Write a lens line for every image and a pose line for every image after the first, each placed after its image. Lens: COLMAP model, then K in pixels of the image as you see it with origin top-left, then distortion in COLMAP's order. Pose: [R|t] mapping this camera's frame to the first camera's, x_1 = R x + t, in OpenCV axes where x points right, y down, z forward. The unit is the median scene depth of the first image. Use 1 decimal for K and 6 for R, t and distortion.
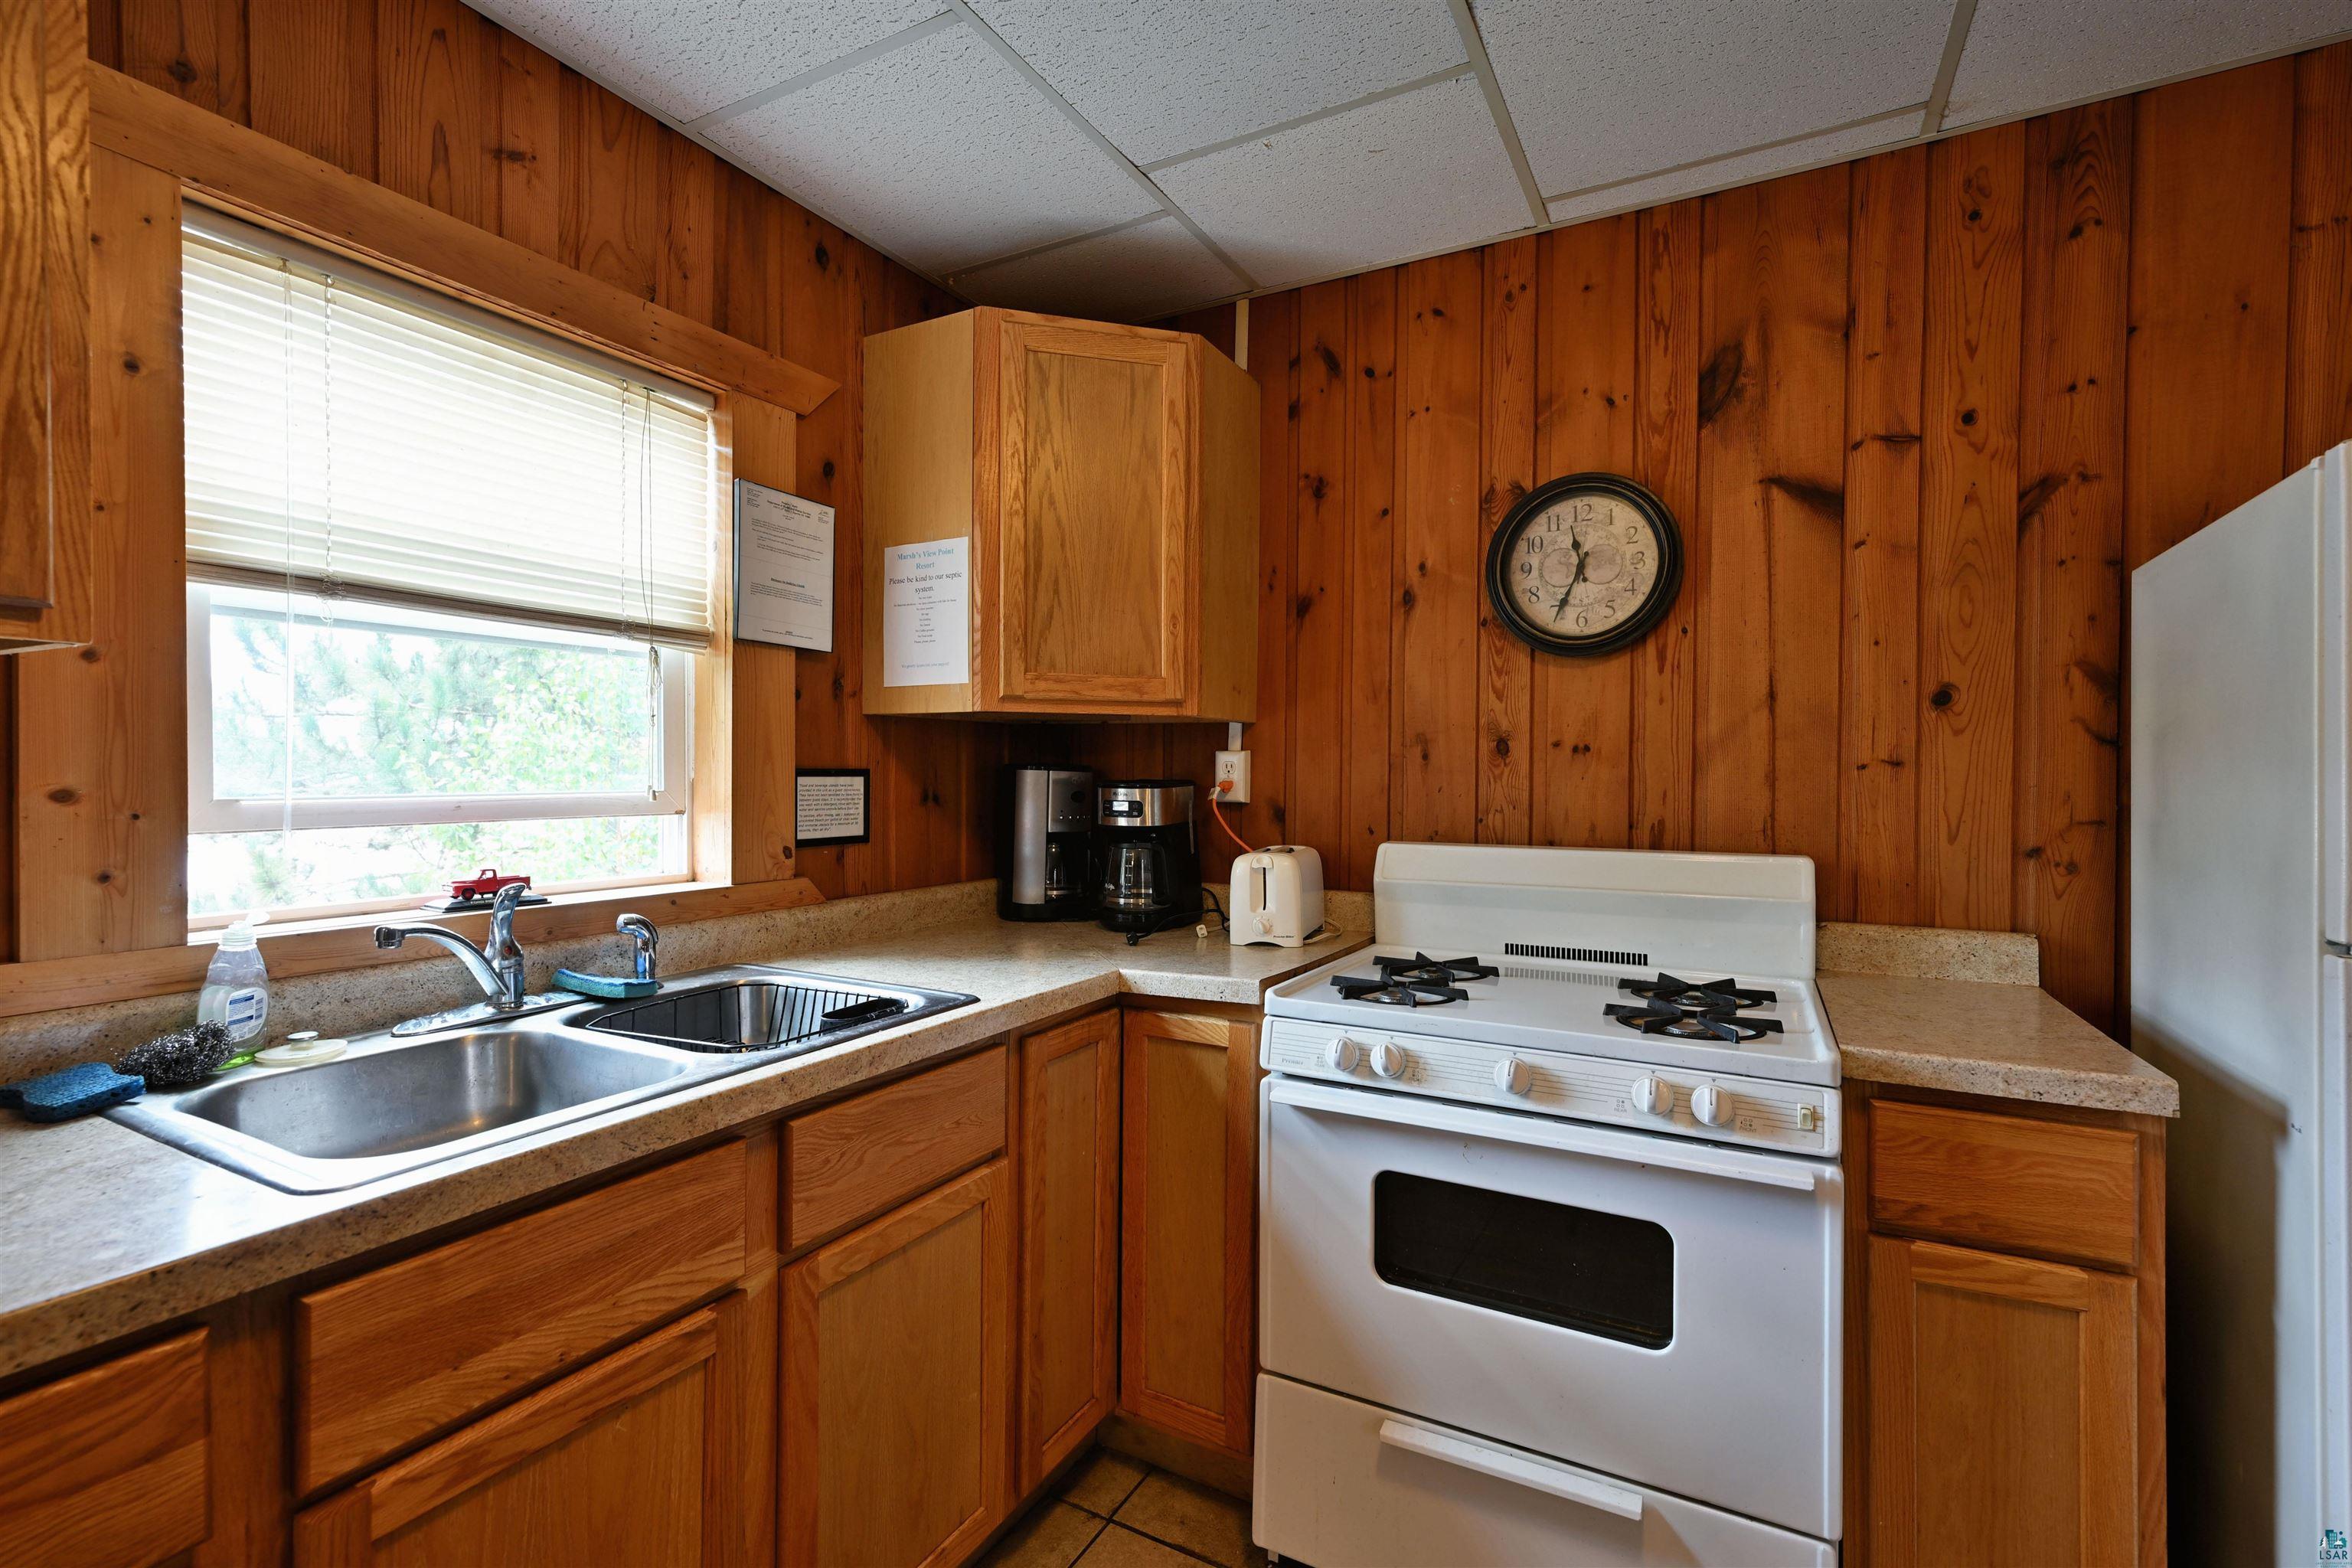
lens RADIAL K [[1041.6, 0, 1167.5], [0, 1041.6, 786.6], [0, 0, 1]] dist [0.009147, 0.000202]
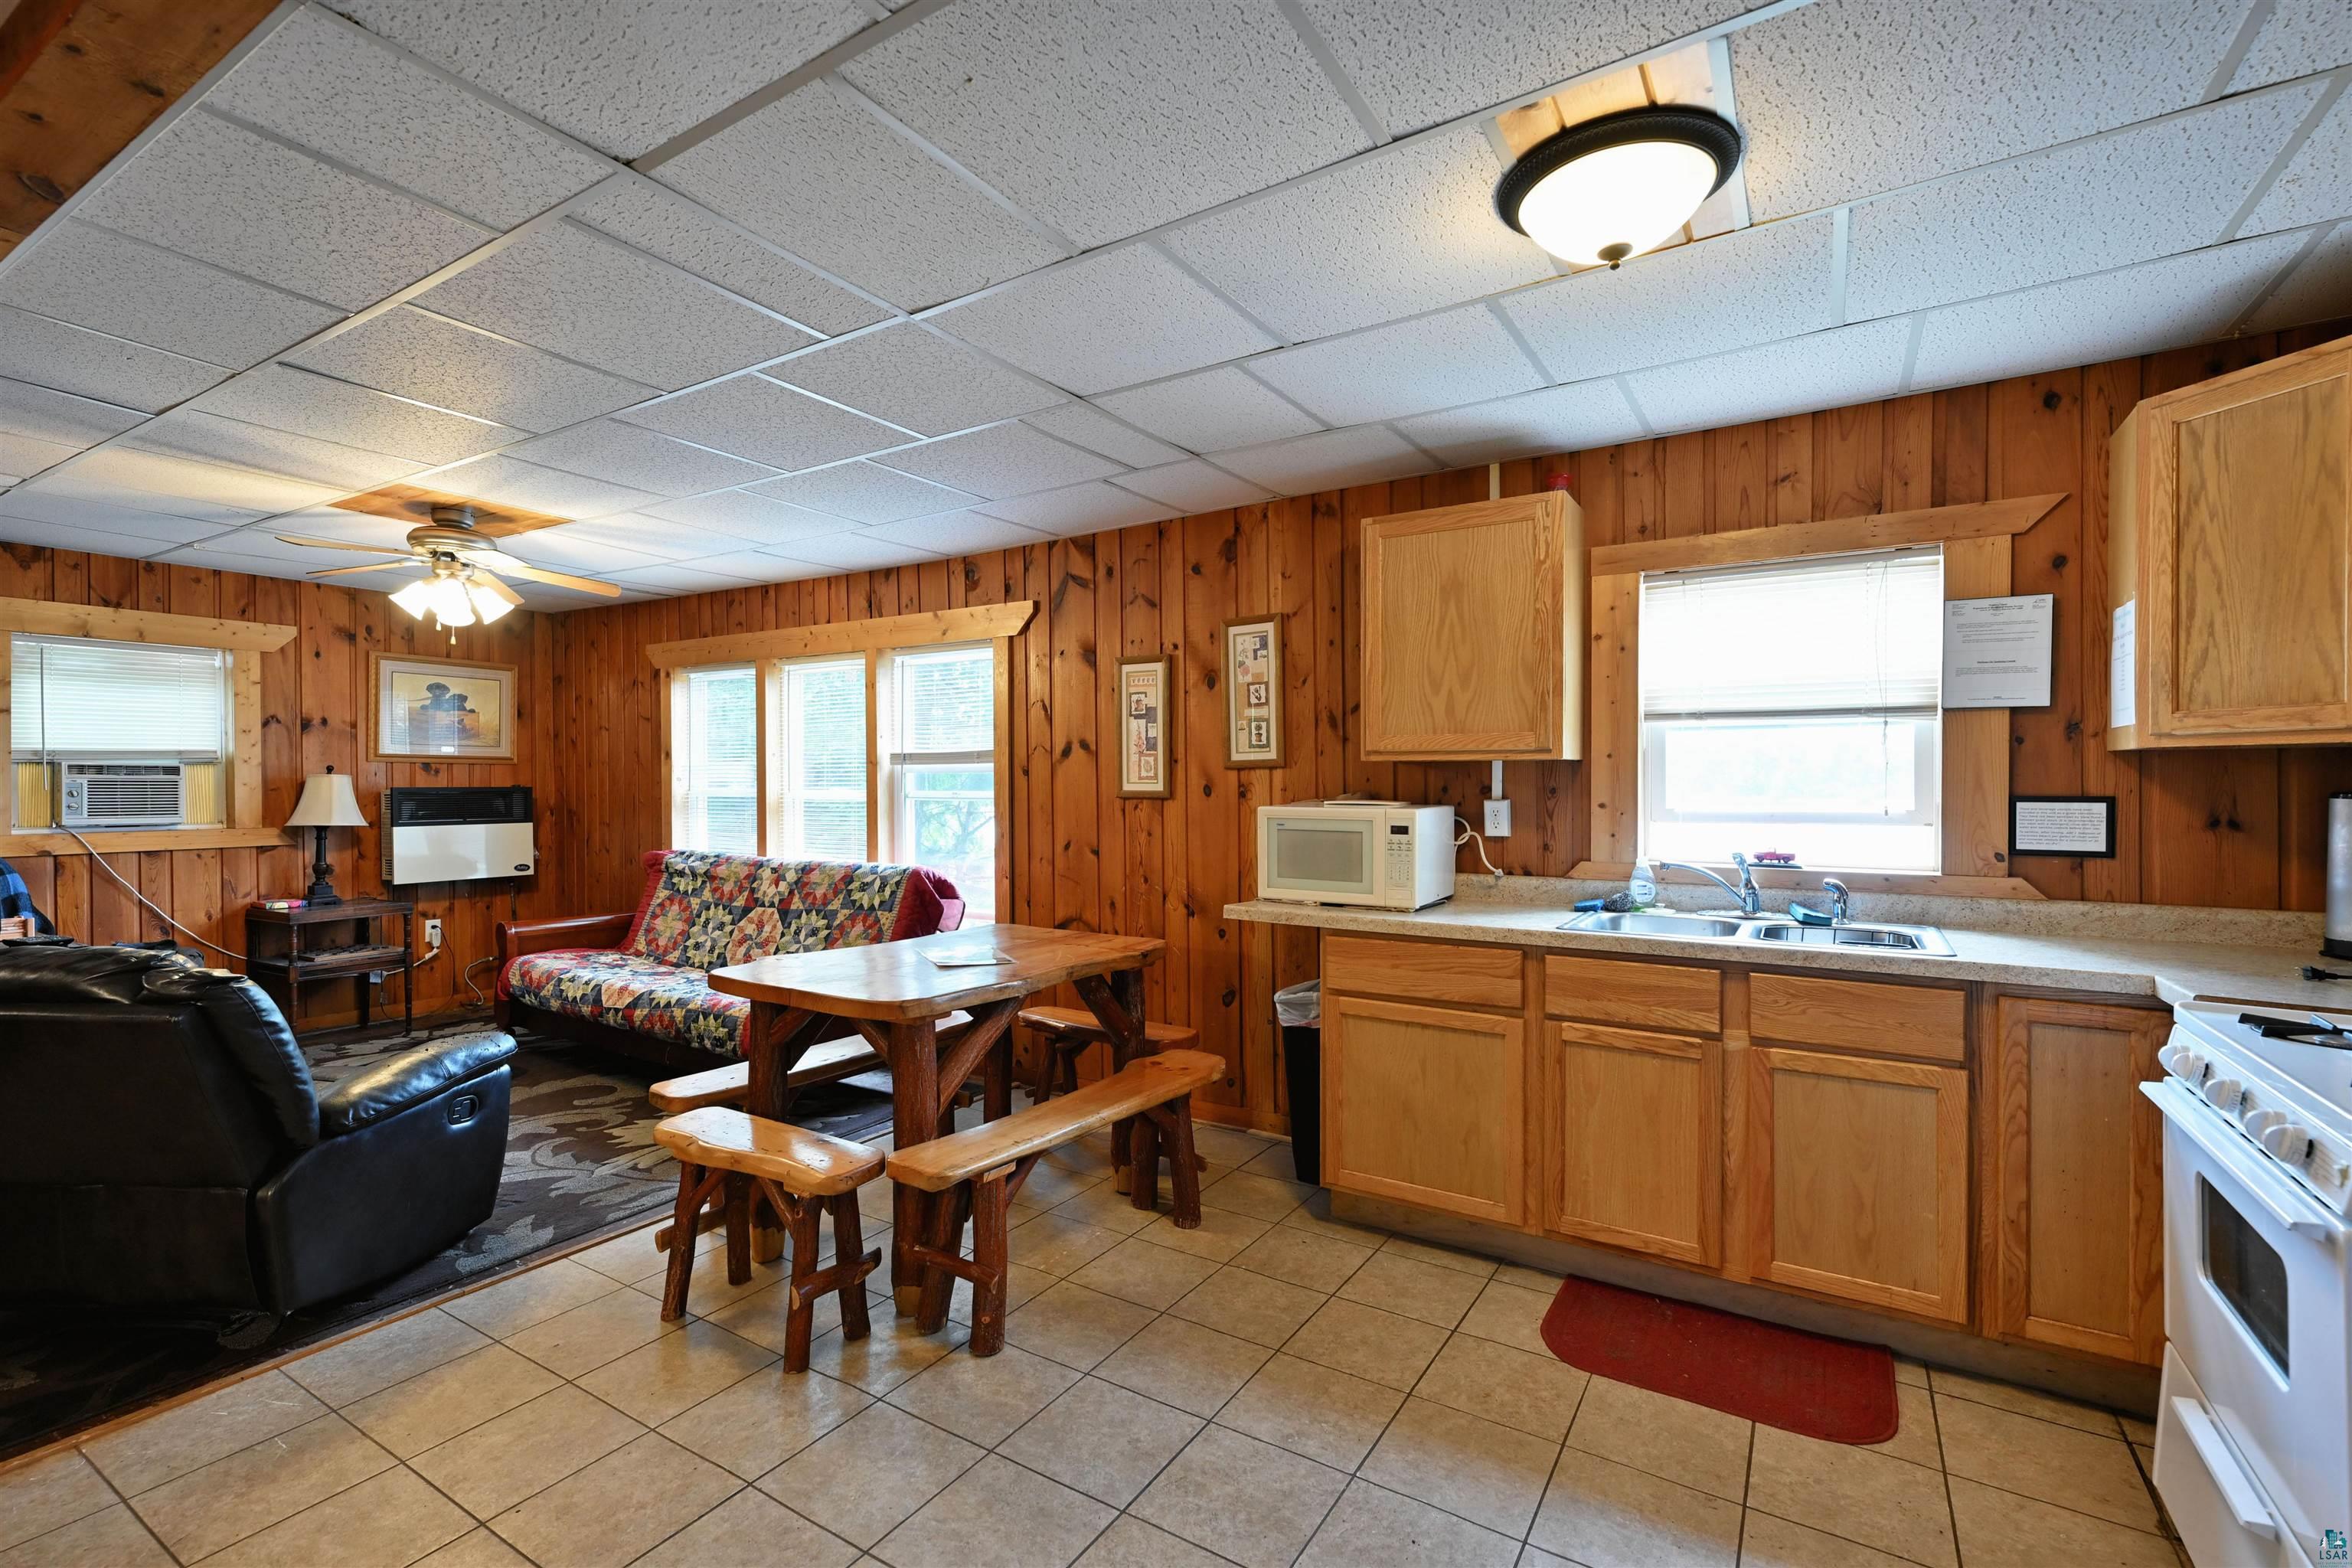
lens RADIAL K [[1044.8, 0, 1167.5], [0, 1044.8, 787.1], [0, 0, 1]] dist [0.009349, 0.000571]
pose [[-0.057943, -0.000377, -0.998320, 1.095097], [-0.012472, 0.999922, 0.000346, -0.016339], [0.998242, 0.012471, -0.057943, -0.011324]]
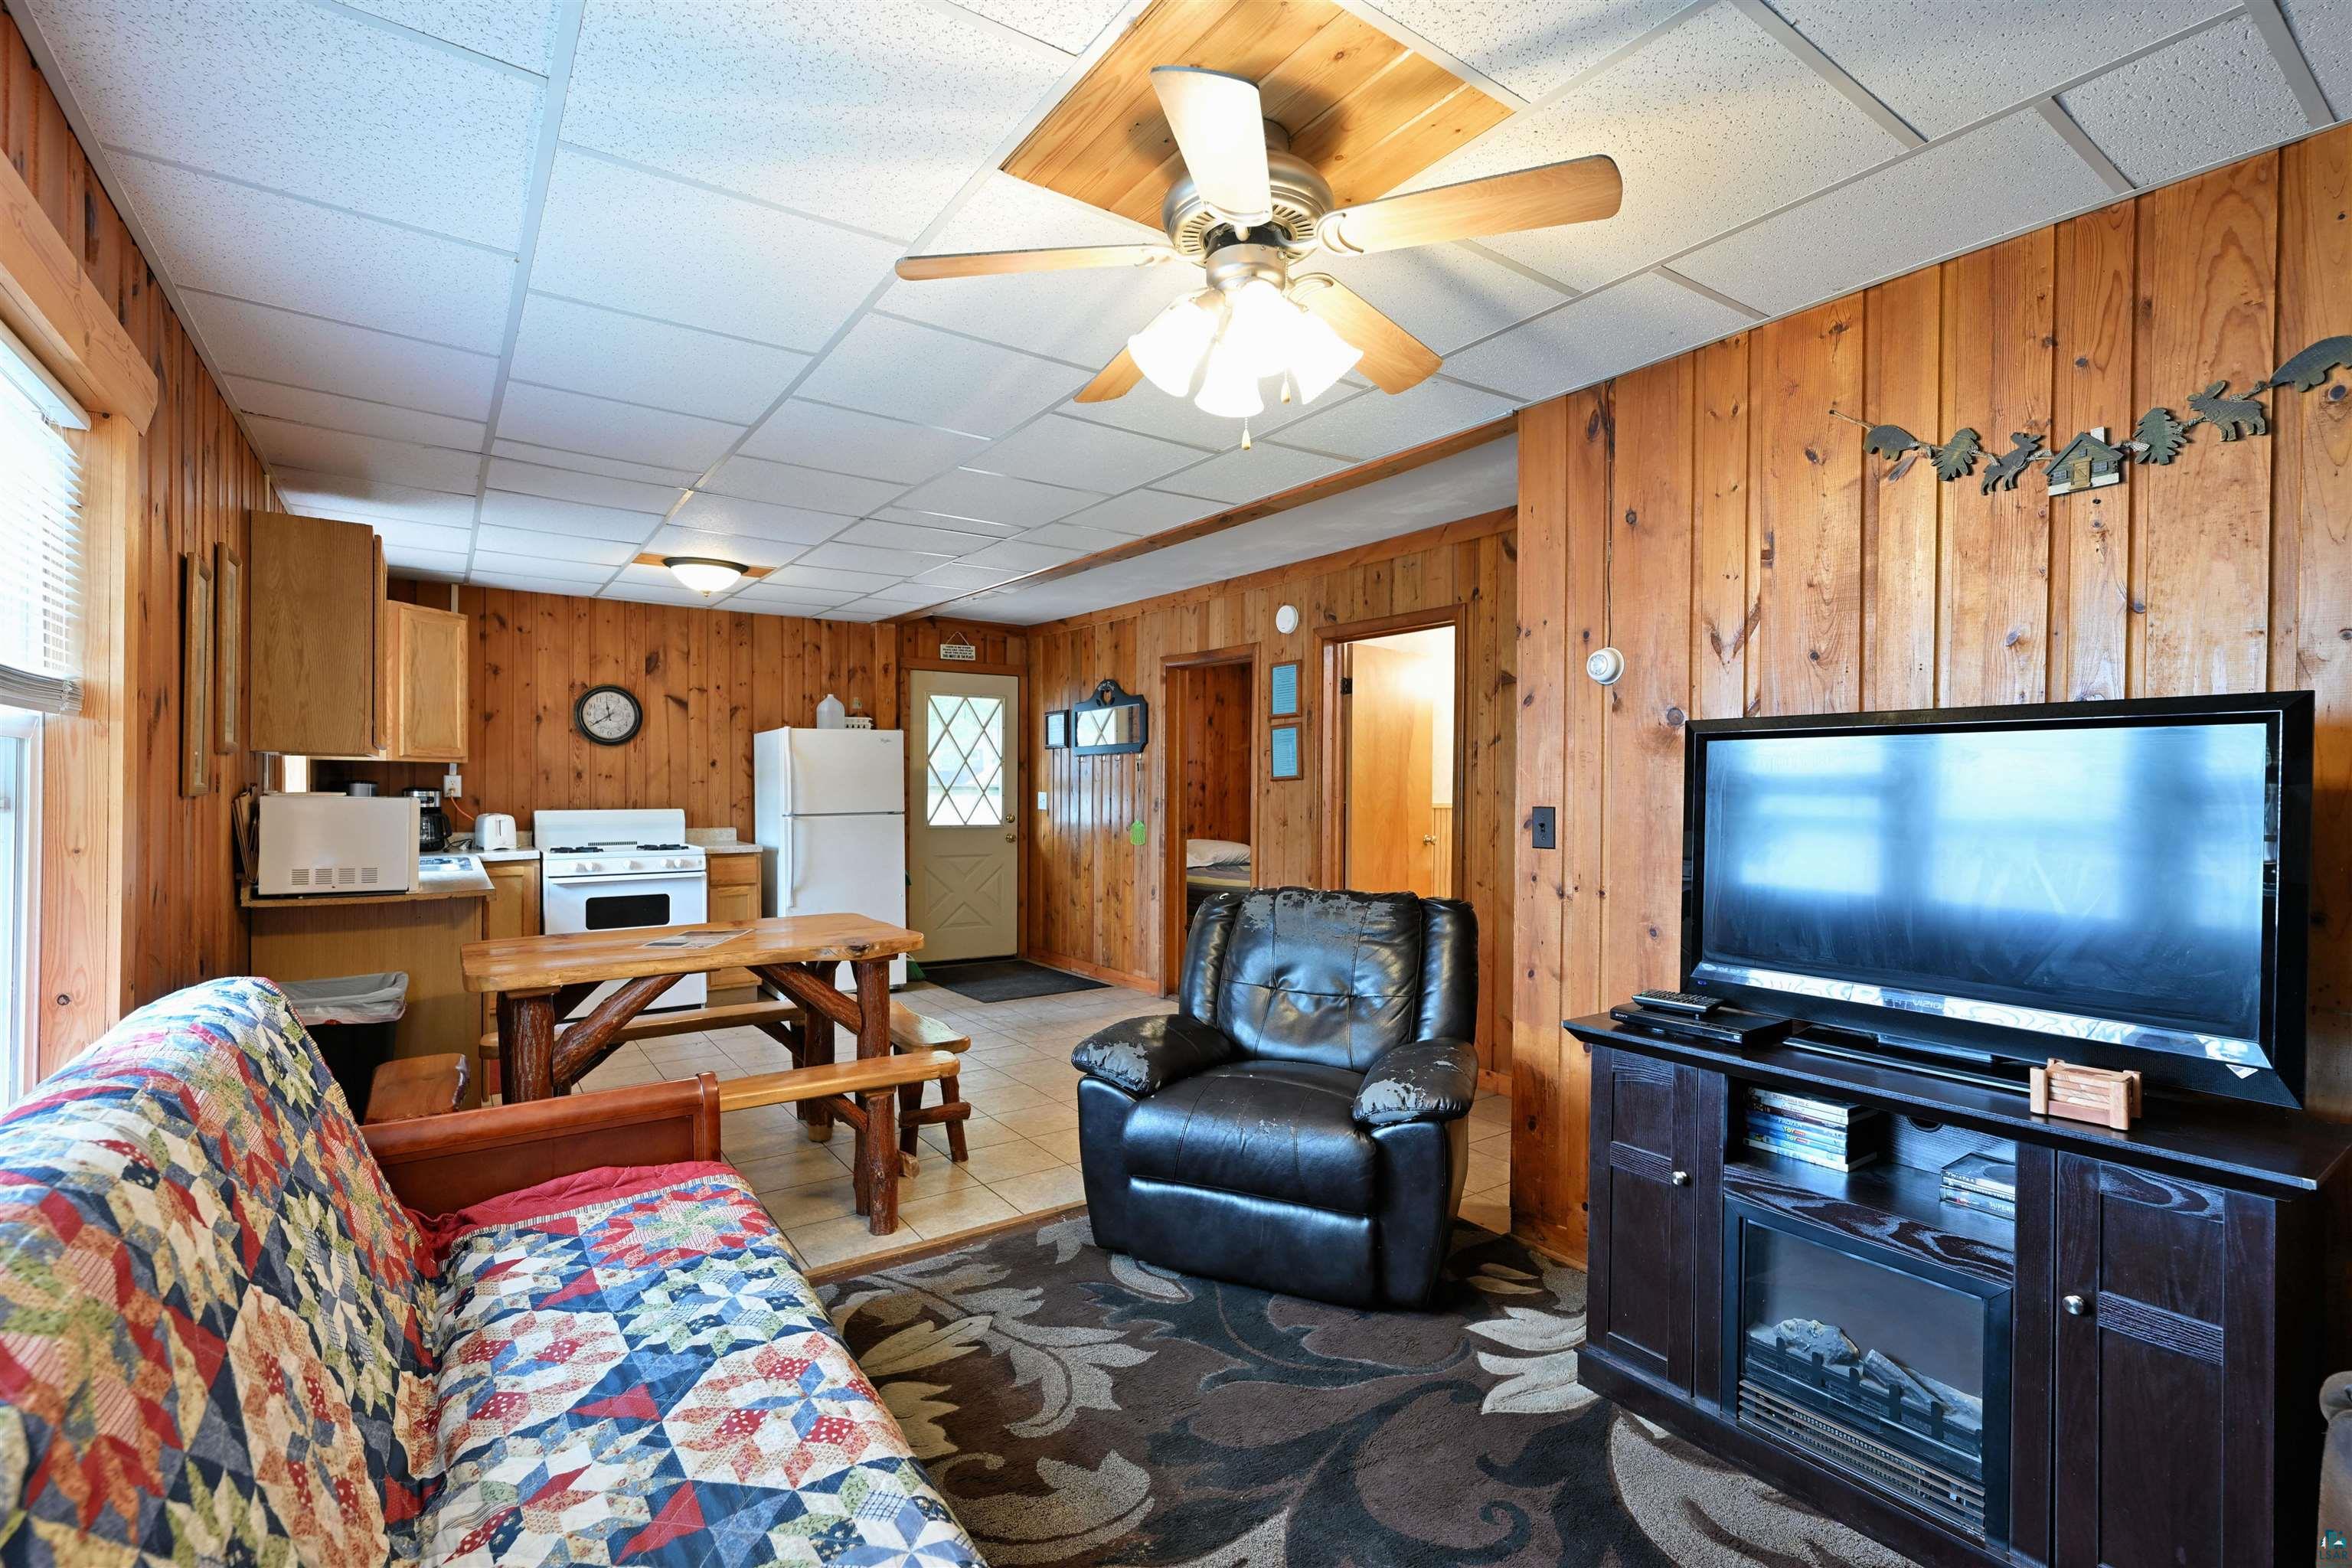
lens RADIAL K [[1046.8, 0, 1169.0], [0, 1046.8, 796.3], [0, 0, 1]] dist [0.005164, 0.000045]
pose [[0.436851, -0.013062, 0.899439, -1.696773], [0.009661, 0.999905, 0.009829, 0.006557], [-0.899482, 0.004396, 0.436936, -1.851459]]
